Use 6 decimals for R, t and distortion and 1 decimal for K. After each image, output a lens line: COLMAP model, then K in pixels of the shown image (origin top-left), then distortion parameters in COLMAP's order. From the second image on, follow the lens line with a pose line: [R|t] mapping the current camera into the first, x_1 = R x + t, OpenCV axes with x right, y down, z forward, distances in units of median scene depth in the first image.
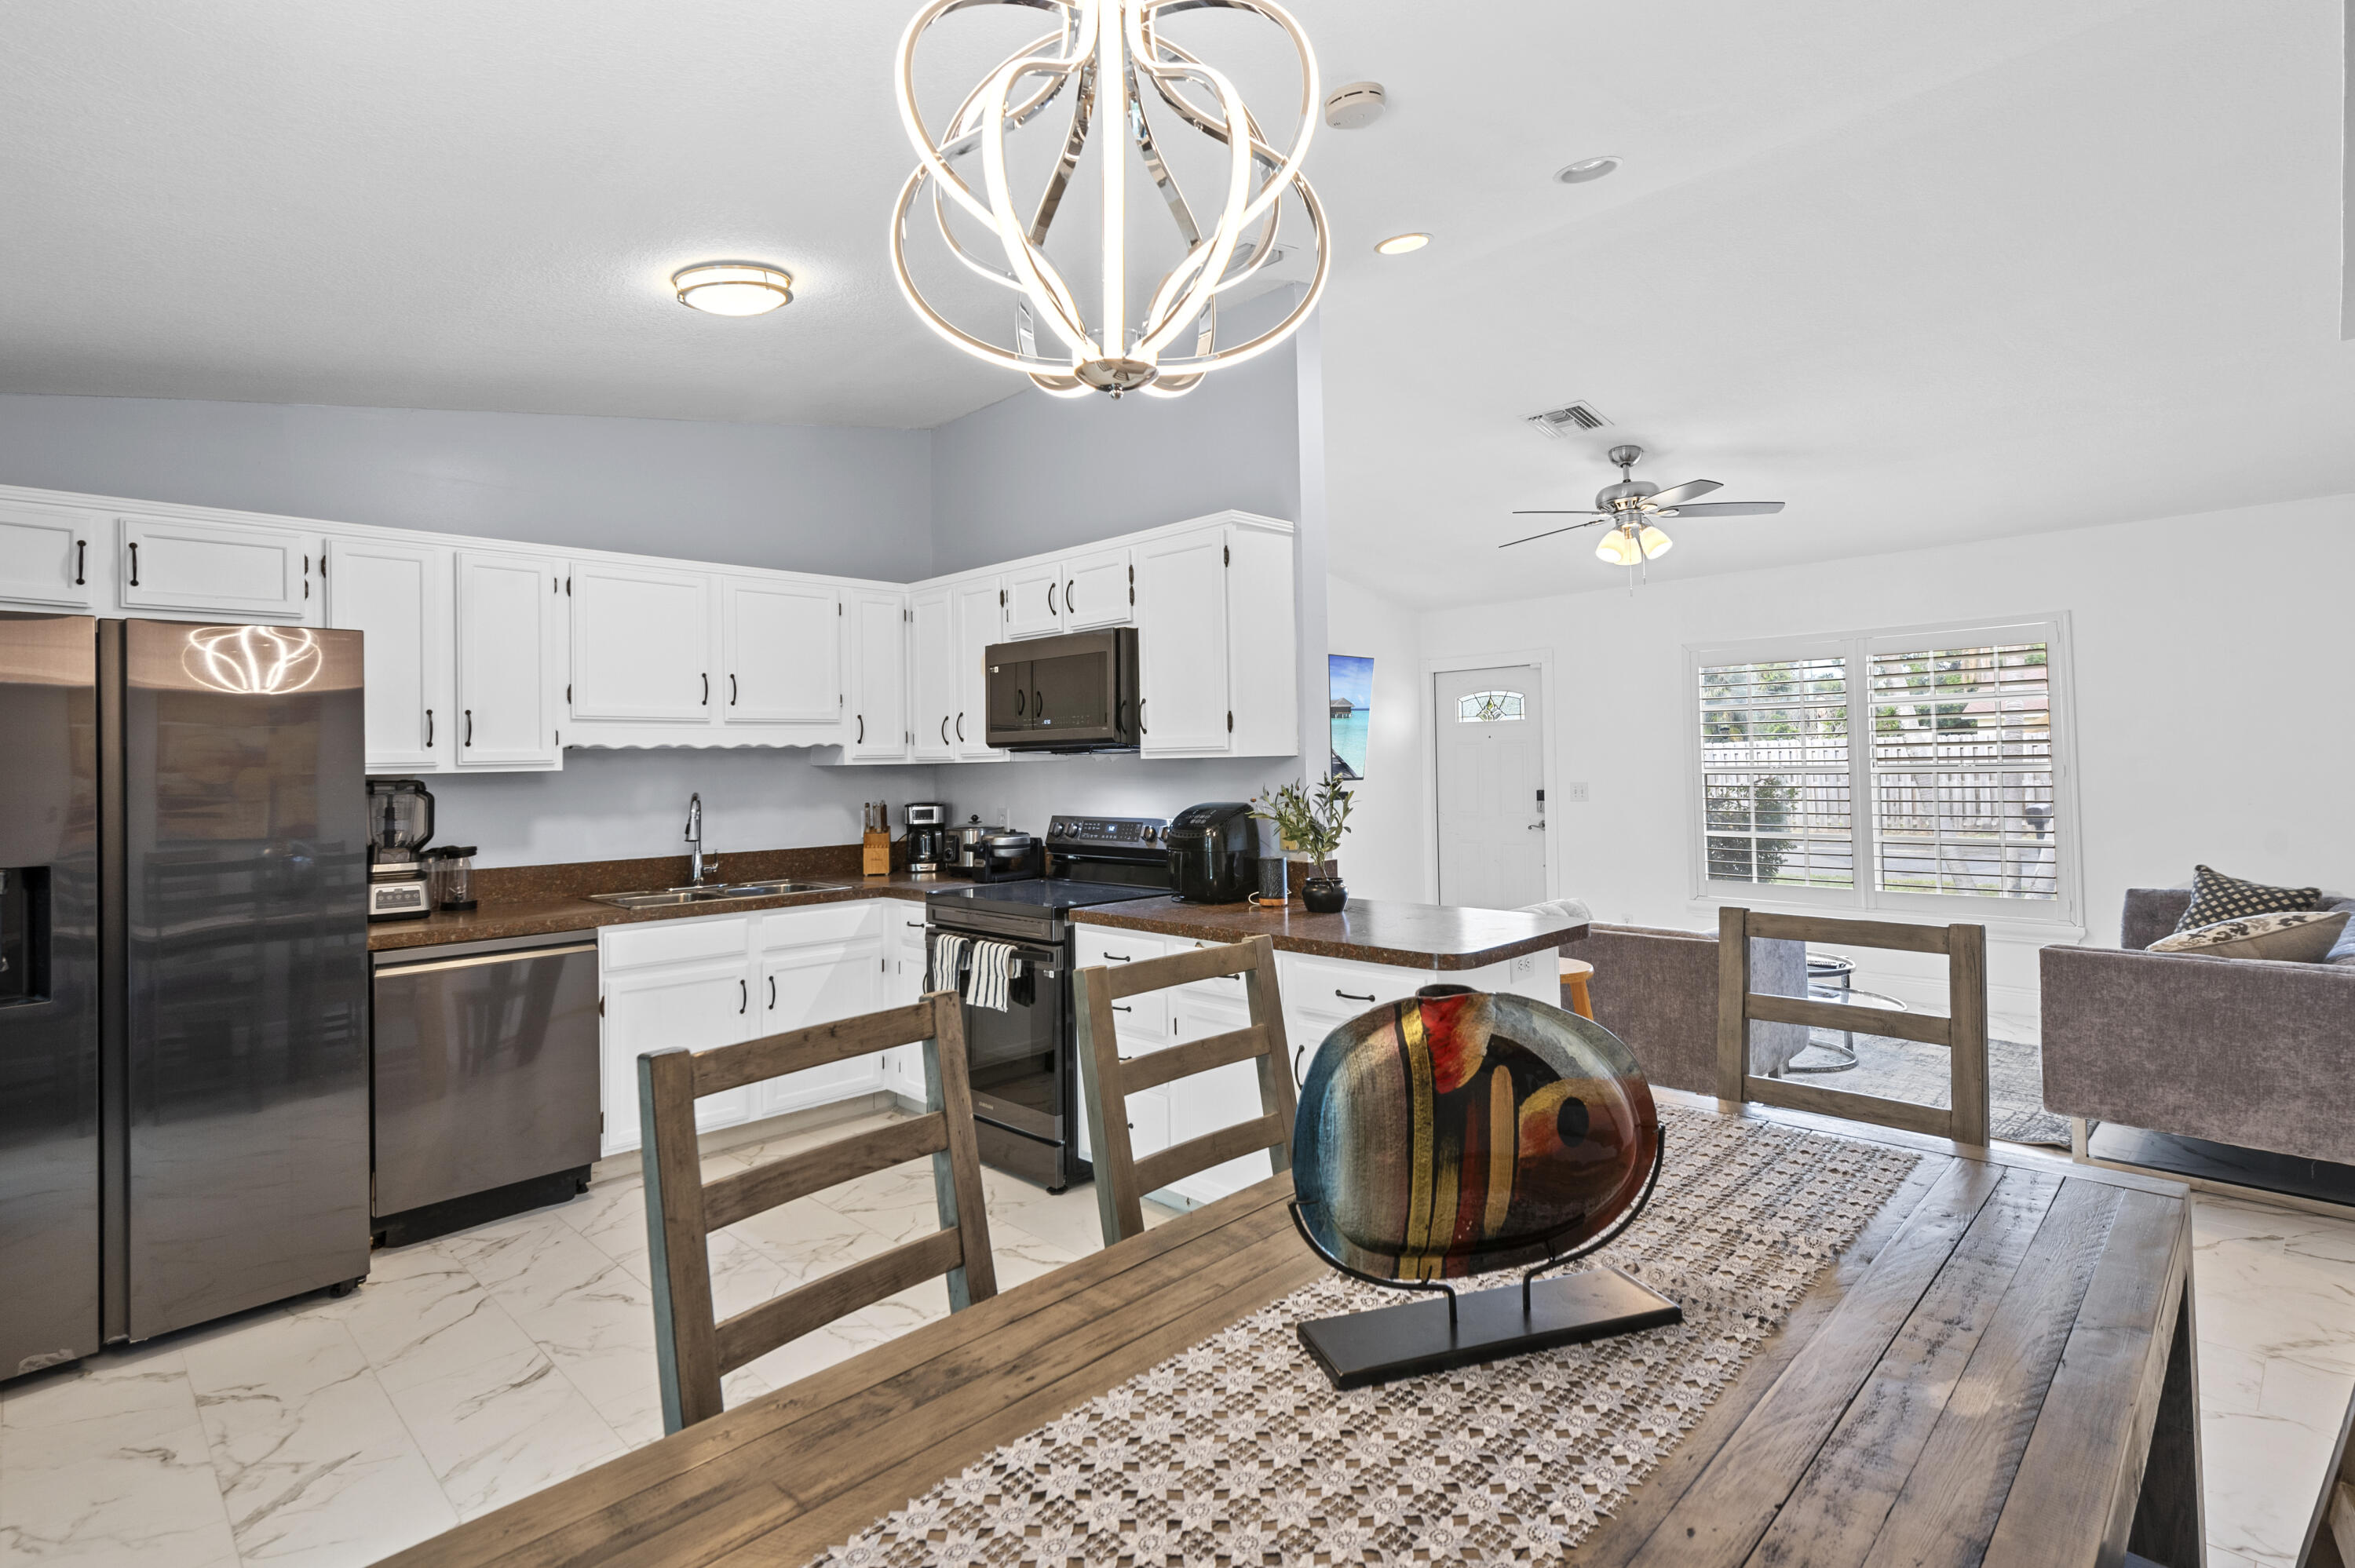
lens RADIAL K [[1112.2, 0, 1238.0], [0, 1112.2, 735.5], [0, 0, 1]] dist [0.007691, -0.002357]
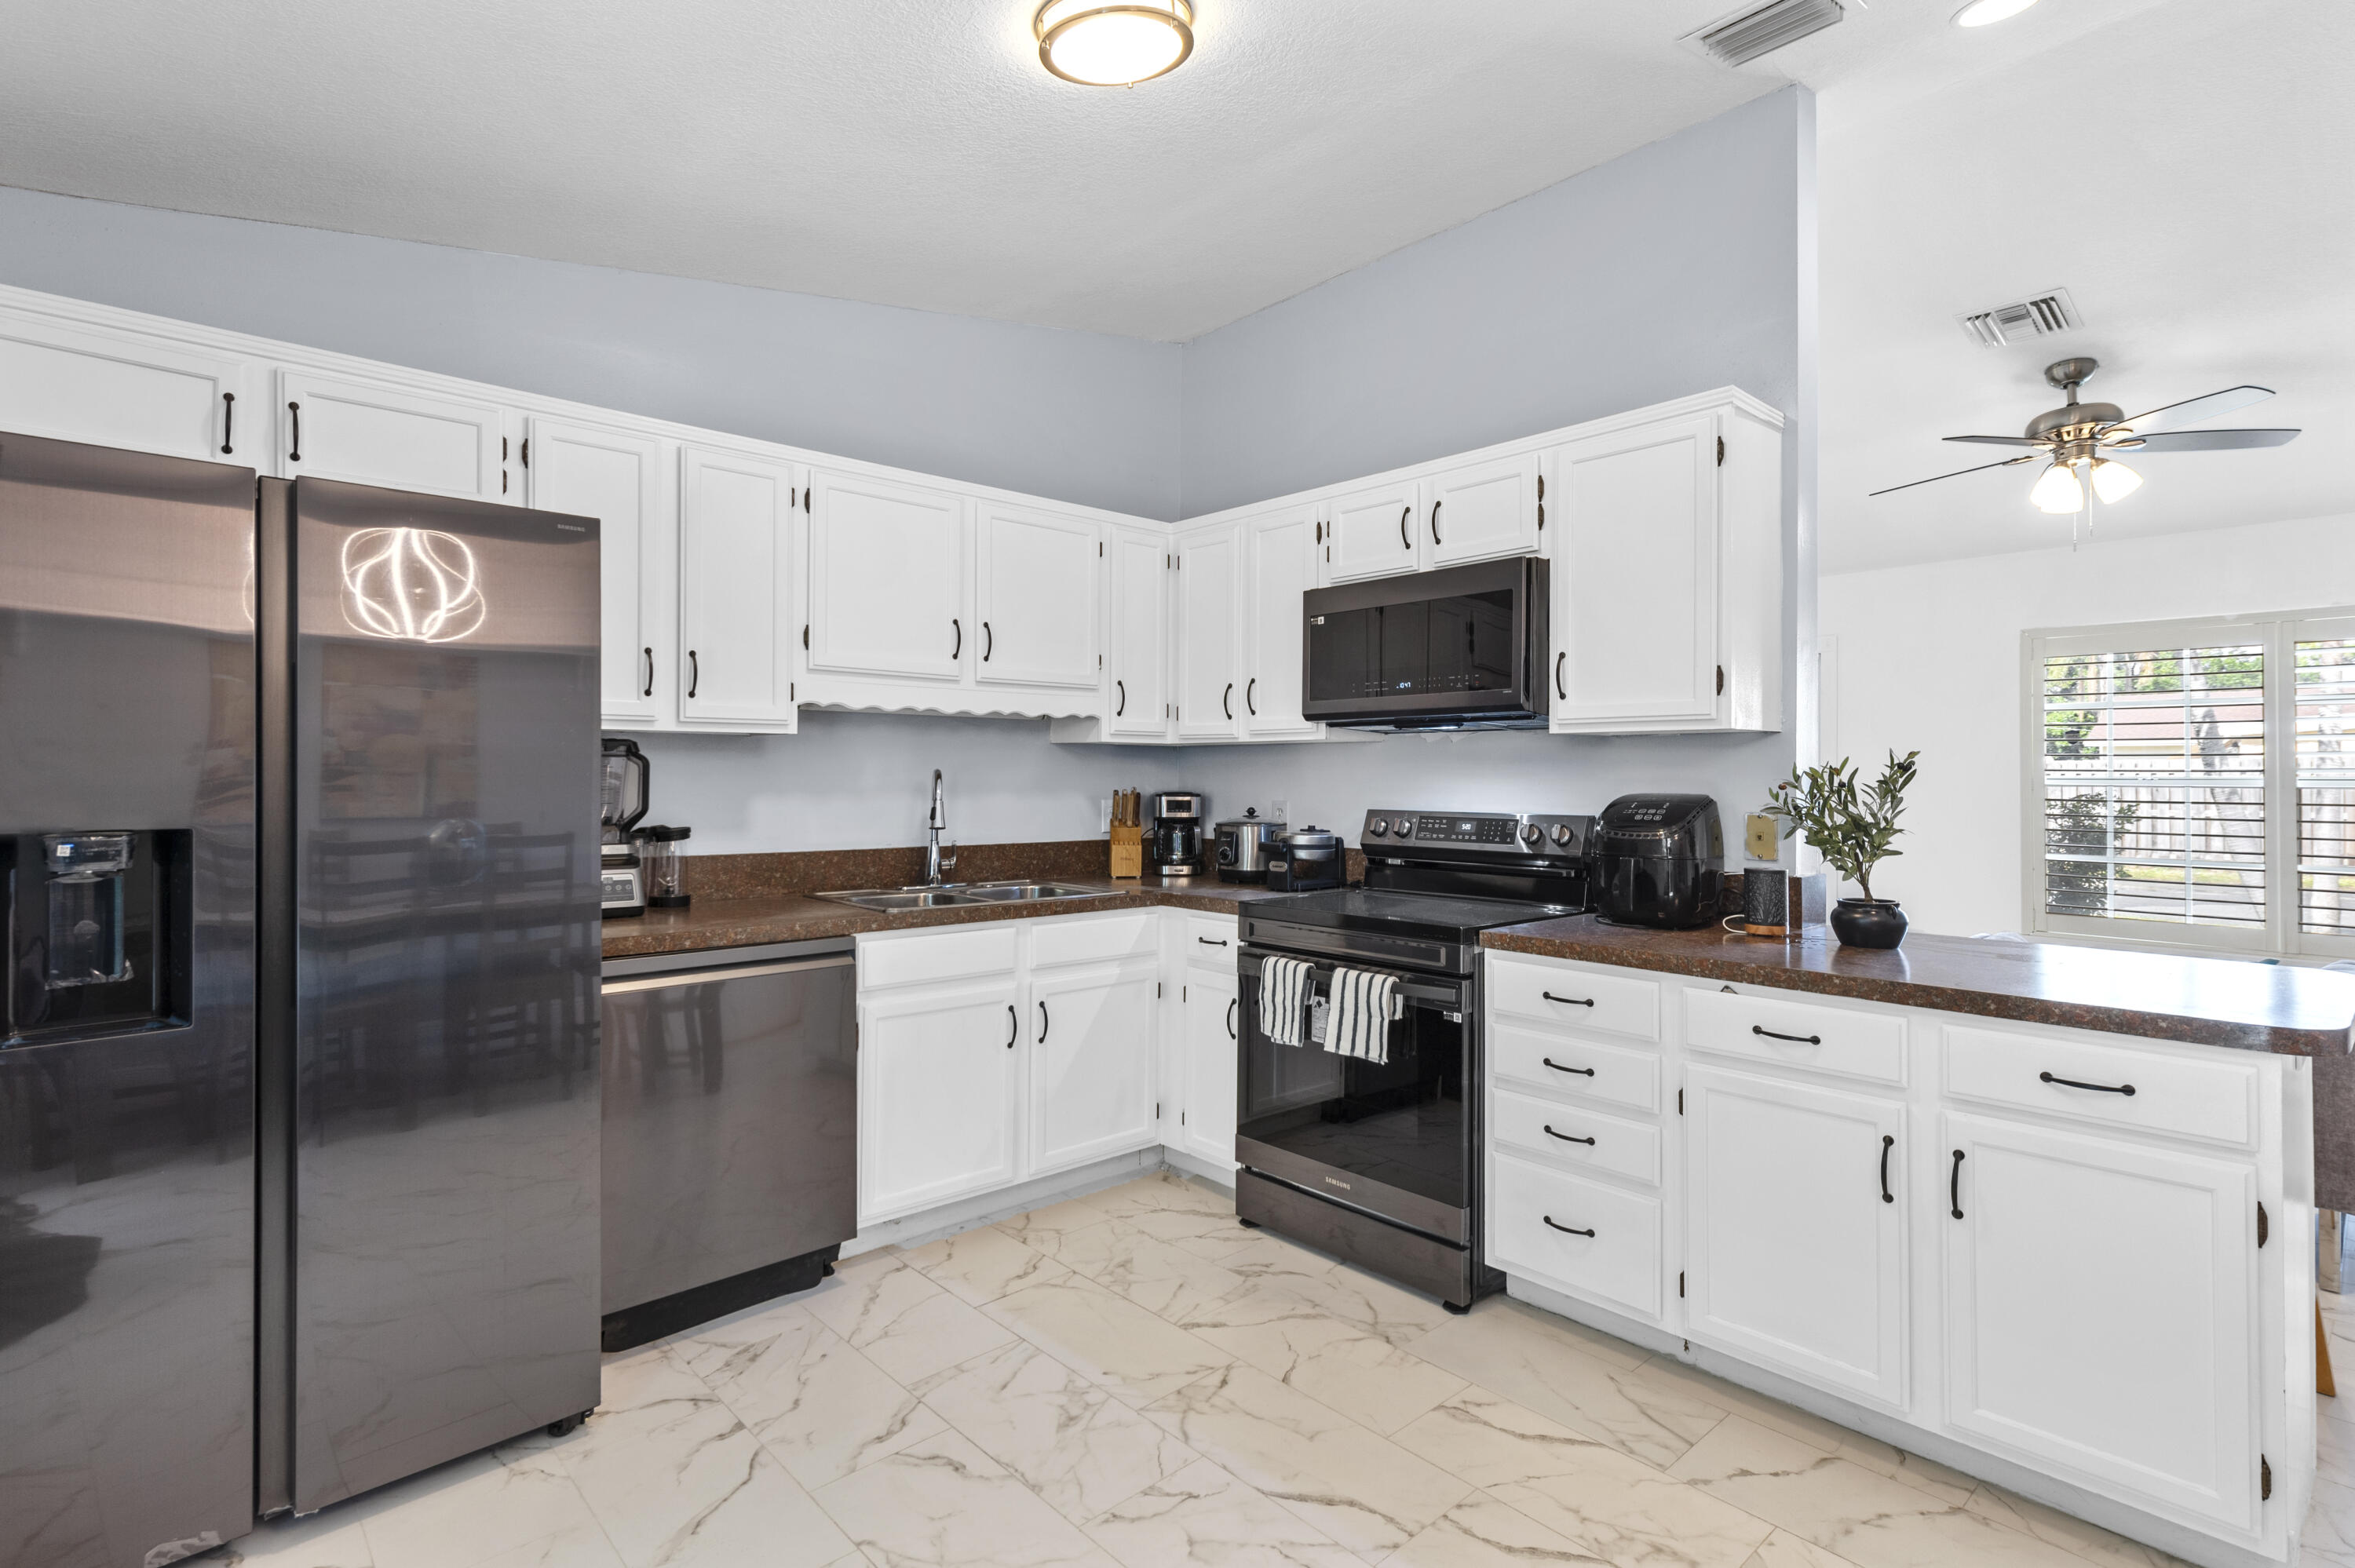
lens RADIAL K [[1112.2, 0, 1231.6], [0, 1112.2, 768.4], [0, 0, 1]] dist [0.007691, -0.002357]
pose [[0.998081, 0.022349, -0.057750, -0.252818], [-0.021356, 0.999614, 0.017760, 0.035049], [0.058125, -0.016492, 0.998173, 0.231357]]
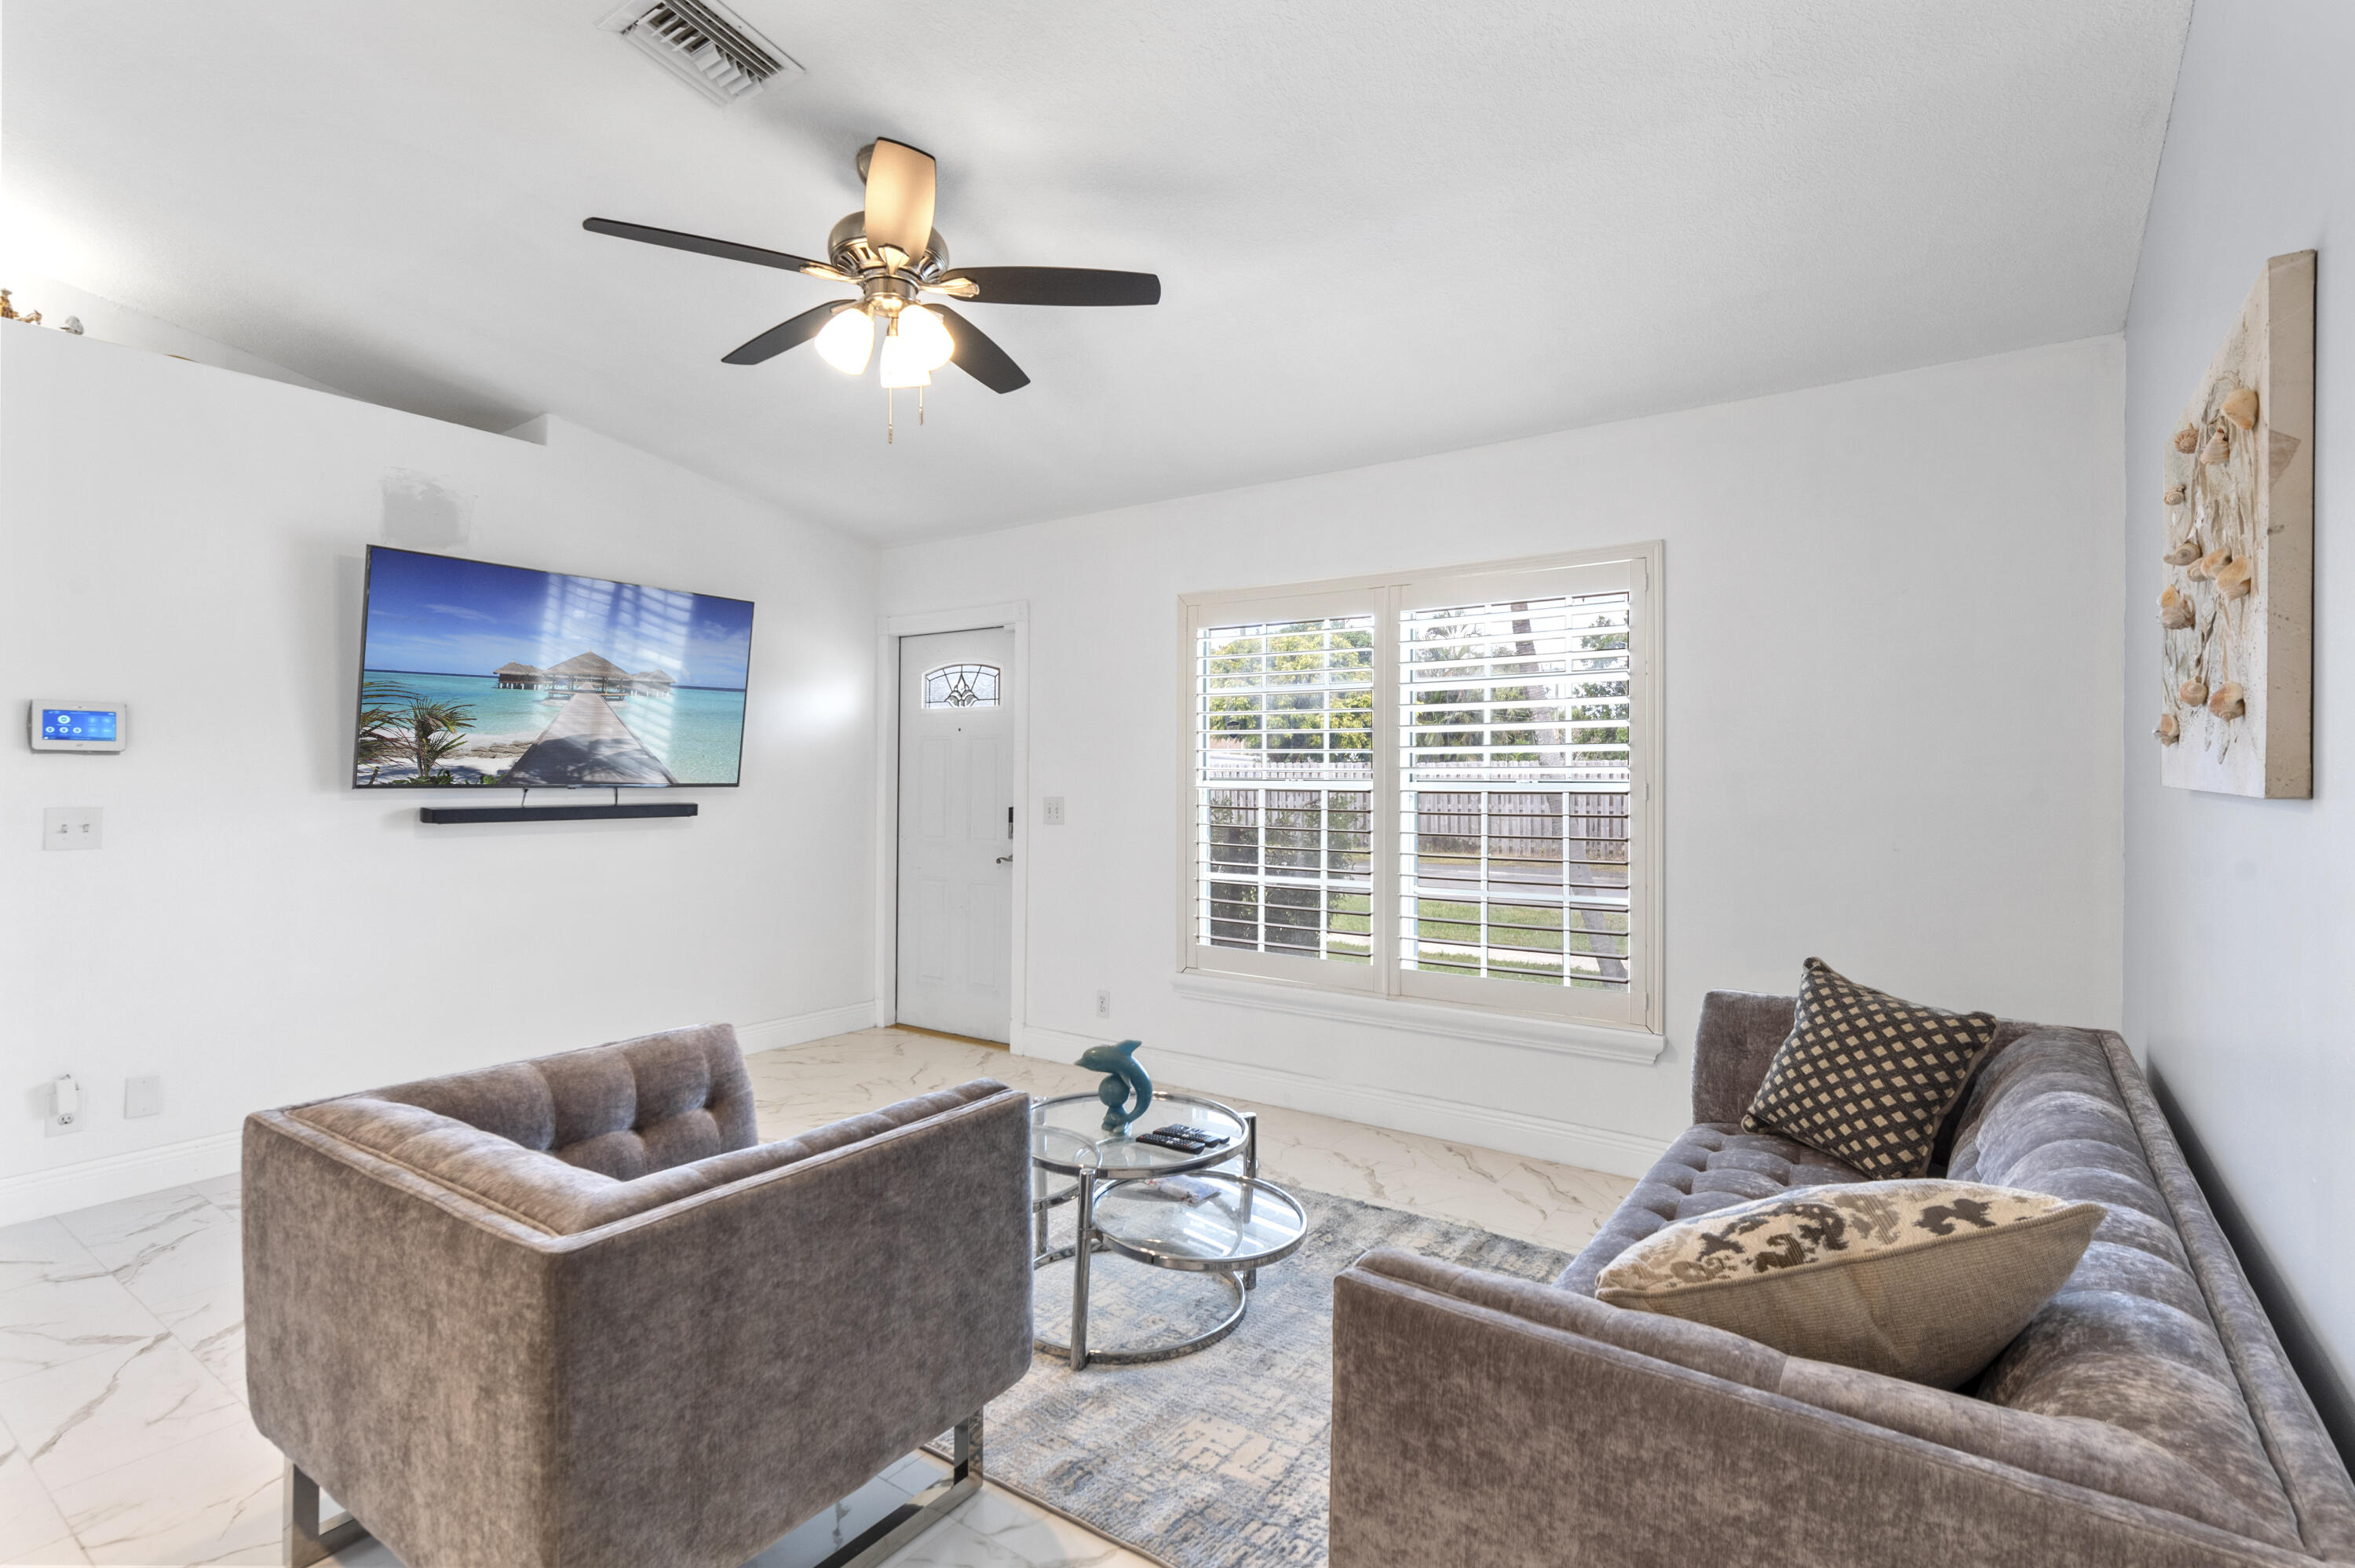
lens RADIAL K [[1161.1, 0, 1196.4], [0, 1161.1, 804.8], [0, 0, 1]] dist [0.036136, 0.000748]
pose [[0.982767, 0.013876, 0.184327, 0.517319], [-0.022988, 0.998612, 0.047392, 0.017695], [-0.183414, -0.050813, 0.981722, 0.554600]]
